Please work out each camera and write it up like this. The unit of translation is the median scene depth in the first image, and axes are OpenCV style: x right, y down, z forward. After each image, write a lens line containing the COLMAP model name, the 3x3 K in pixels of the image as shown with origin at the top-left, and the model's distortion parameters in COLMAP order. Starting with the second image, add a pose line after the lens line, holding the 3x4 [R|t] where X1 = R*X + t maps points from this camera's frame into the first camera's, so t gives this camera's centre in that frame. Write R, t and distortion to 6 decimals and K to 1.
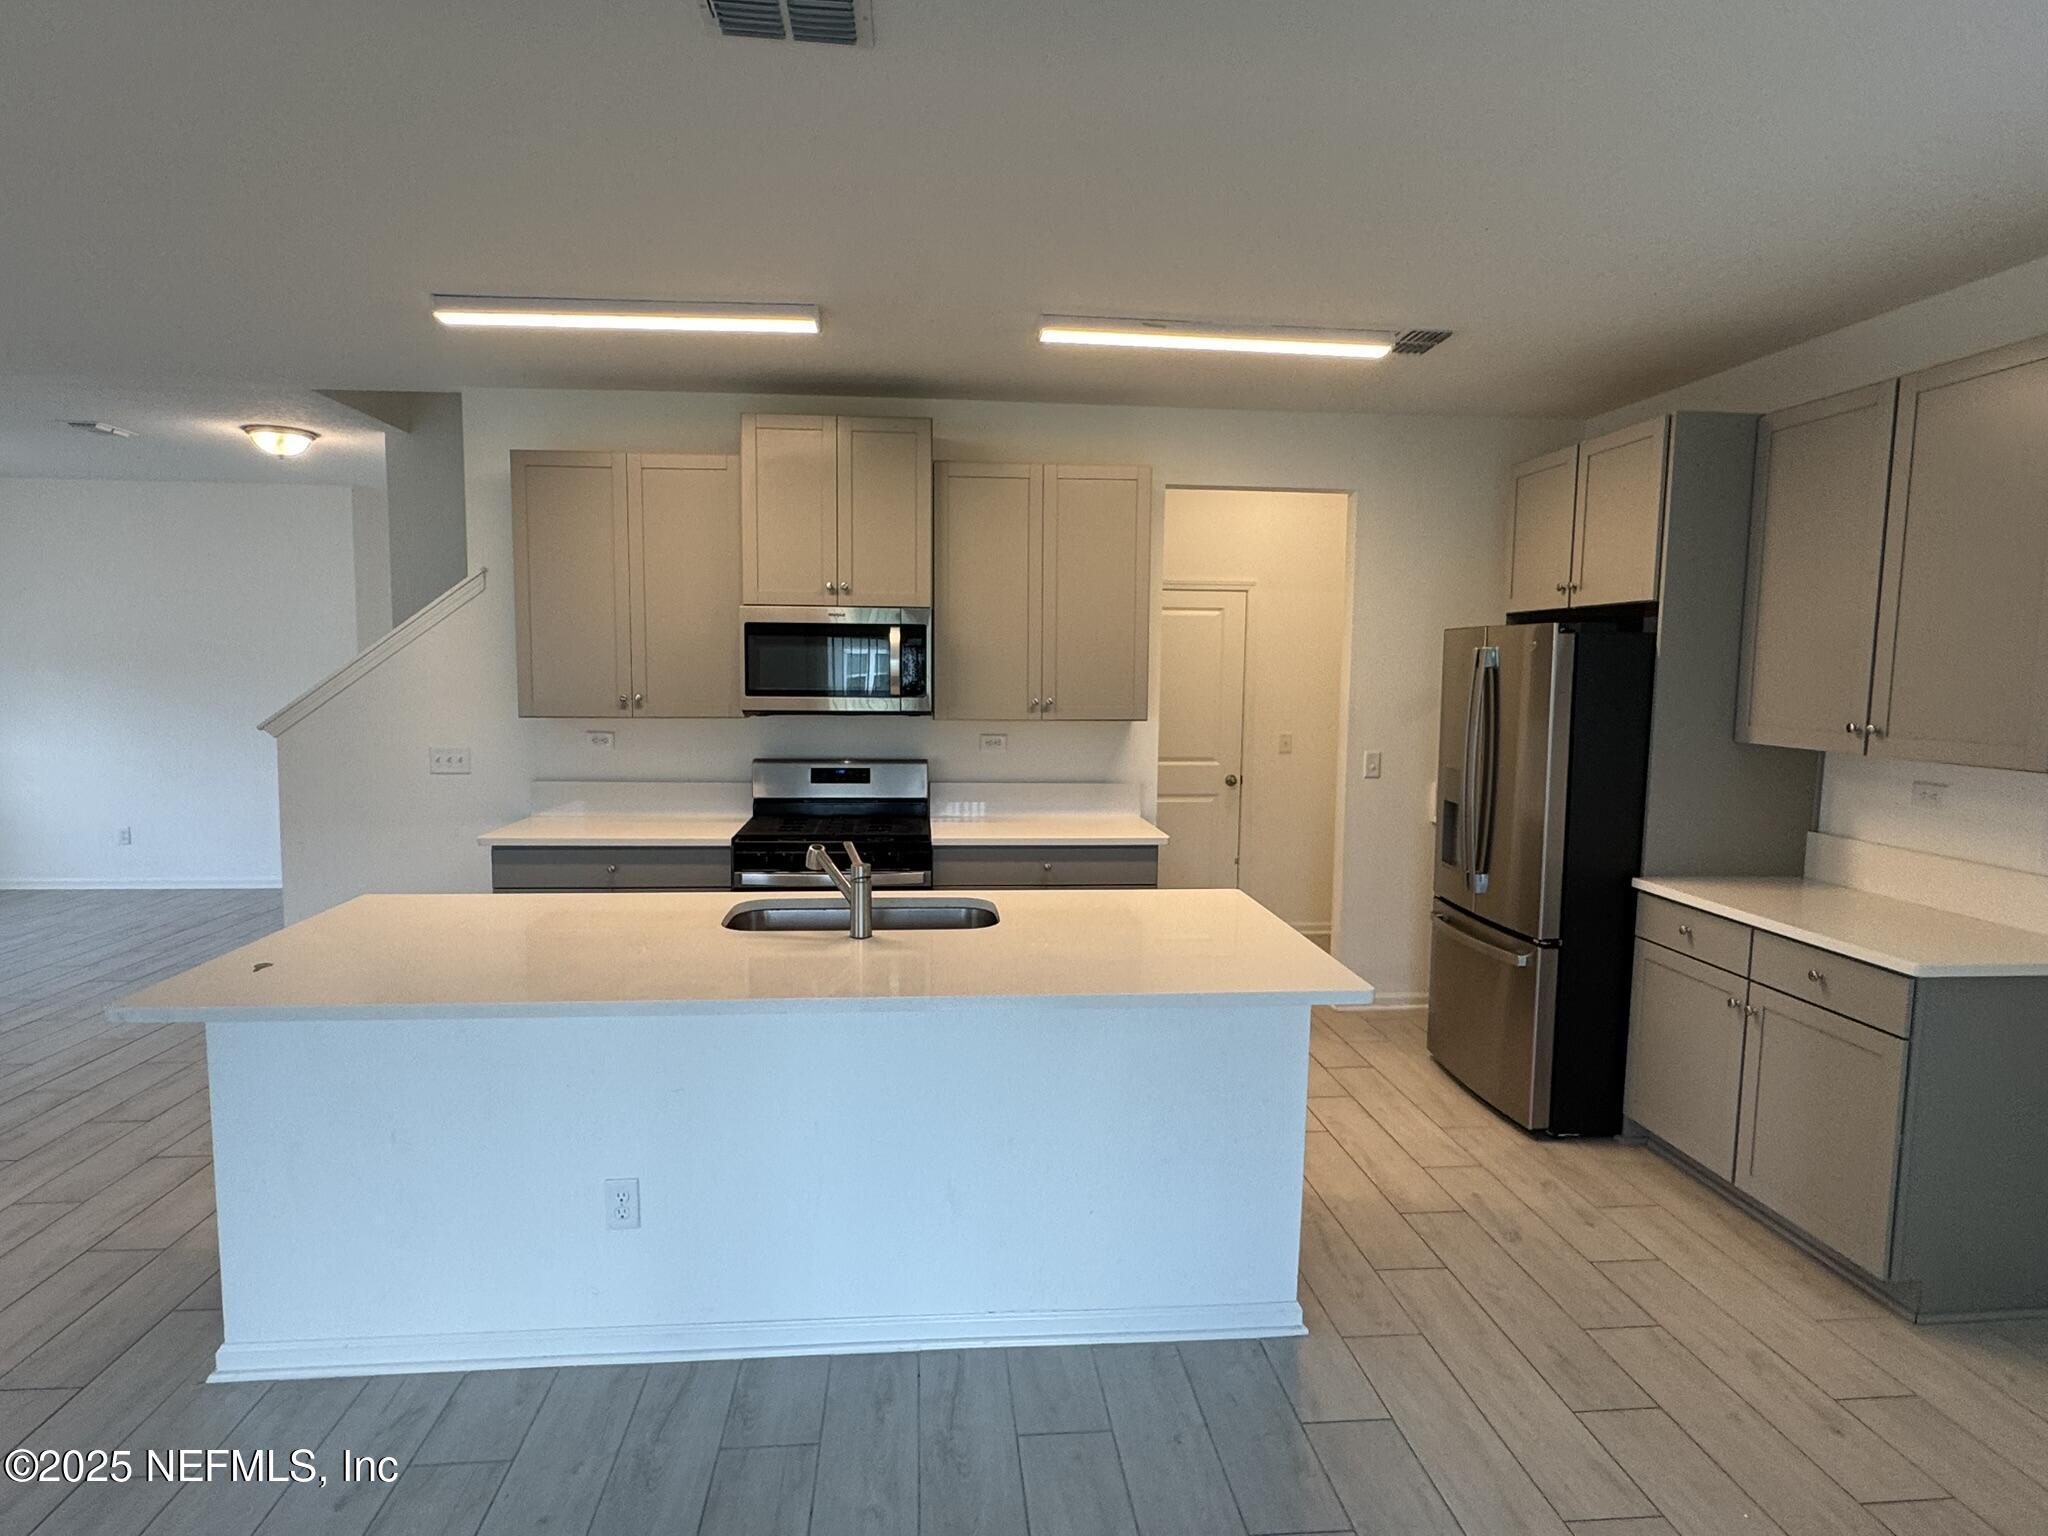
lens RADIAL K [[1130.8, 0, 1010.4], [0, 1130.8, 773.5], [0, 0, 1]] dist [-0.005750, 0.002432]
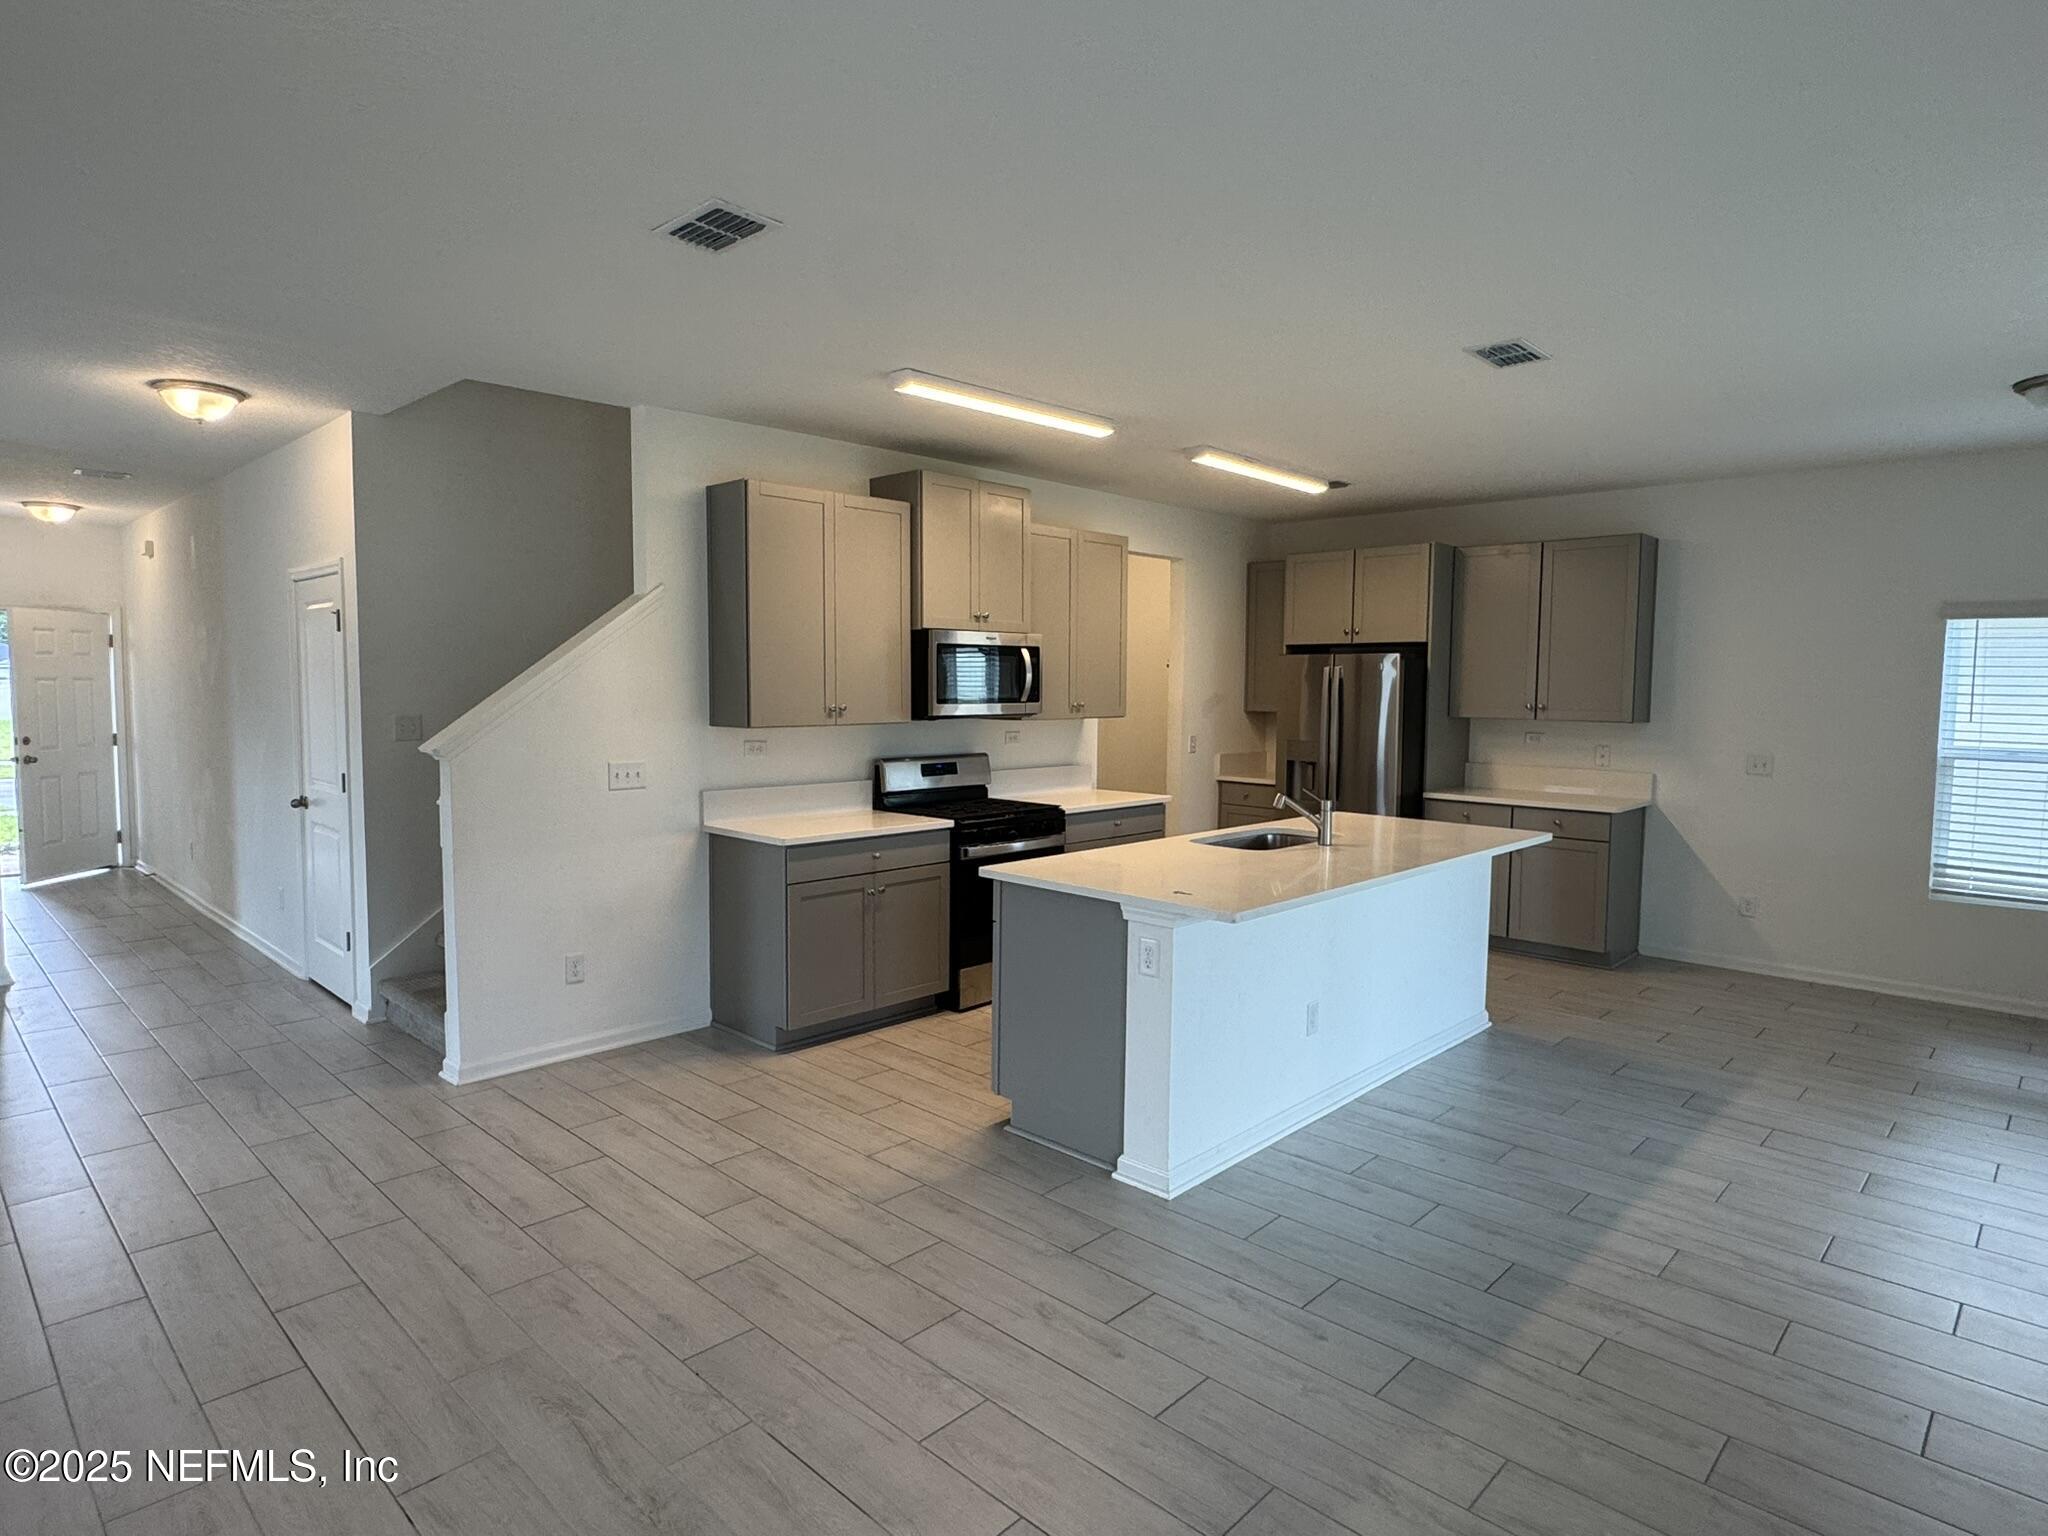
lens RADIAL K [[1130.8, 0, 1028.8], [0, 1130.8, 760.4], [0, 0, 1]] dist [-0.005750, 0.002432]
pose [[0.756068, -0.051395, 0.652472, -0.935441], [0.064562, 0.997906, 0.003792, -0.006266], [-0.651301, 0.039258, 0.757803, 0.023449]]
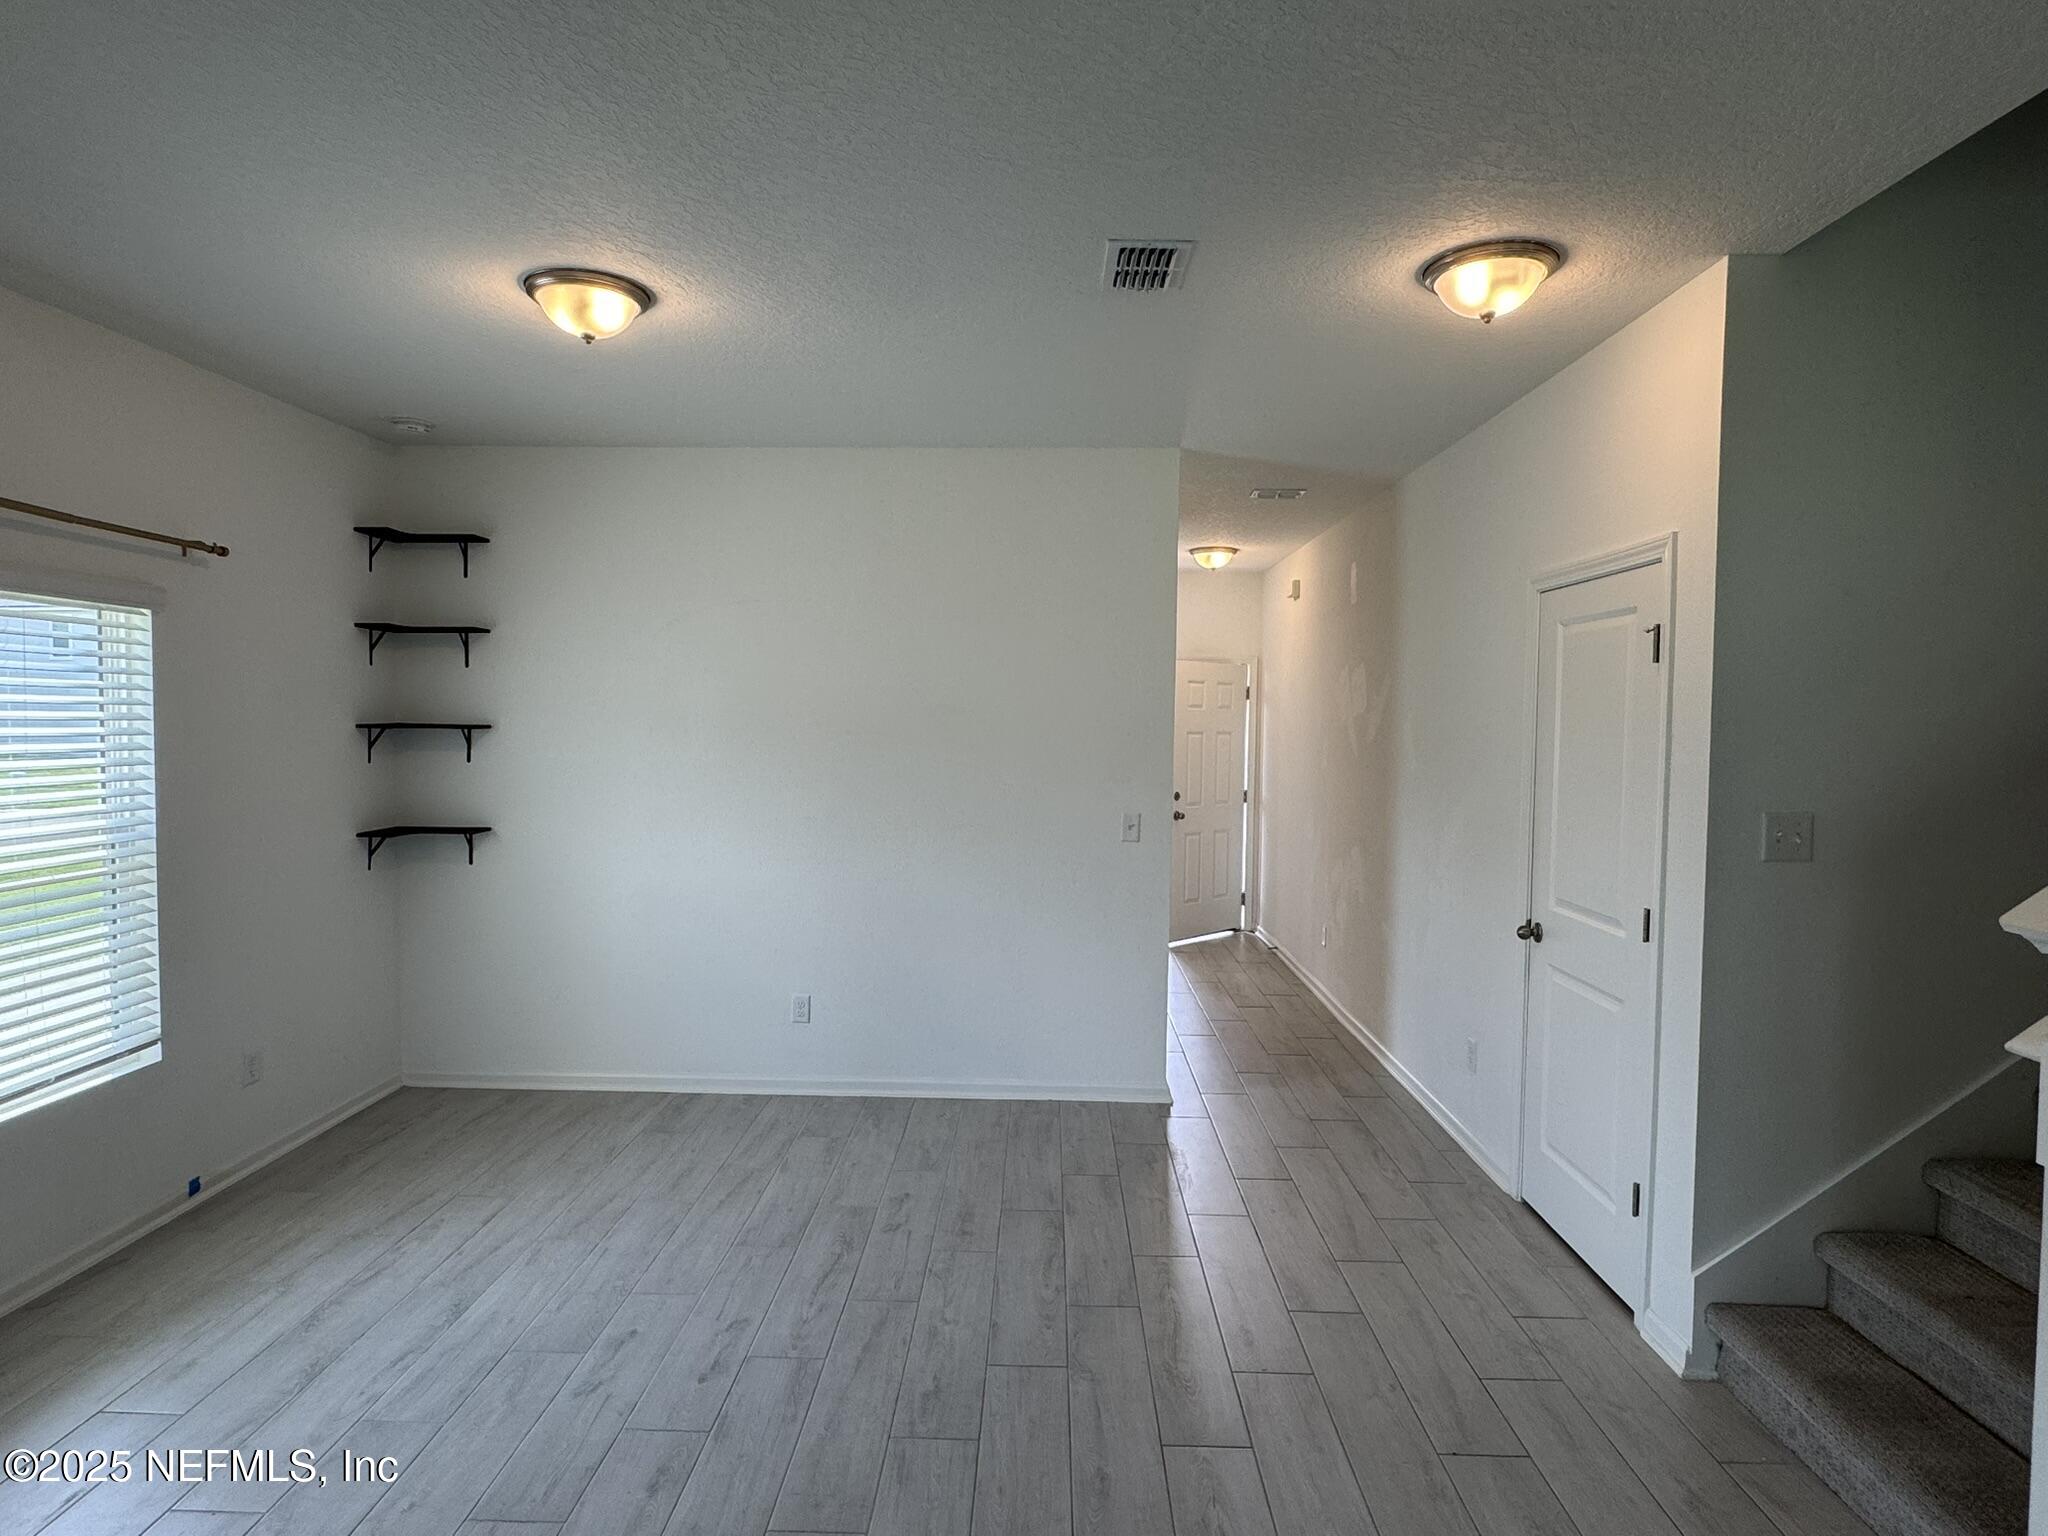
lens RADIAL K [[1130.8, 0, 1026.8], [0, 1130.8, 772.8], [0, 0, 1]] dist [-0.005750, 0.002432]
pose [[0.993324, 0.005954, -0.115203, -0.999055], [-0.012175, 0.998501, -0.053371, -0.072624], [0.114712, 0.054417, 0.991907, 0.643928]]
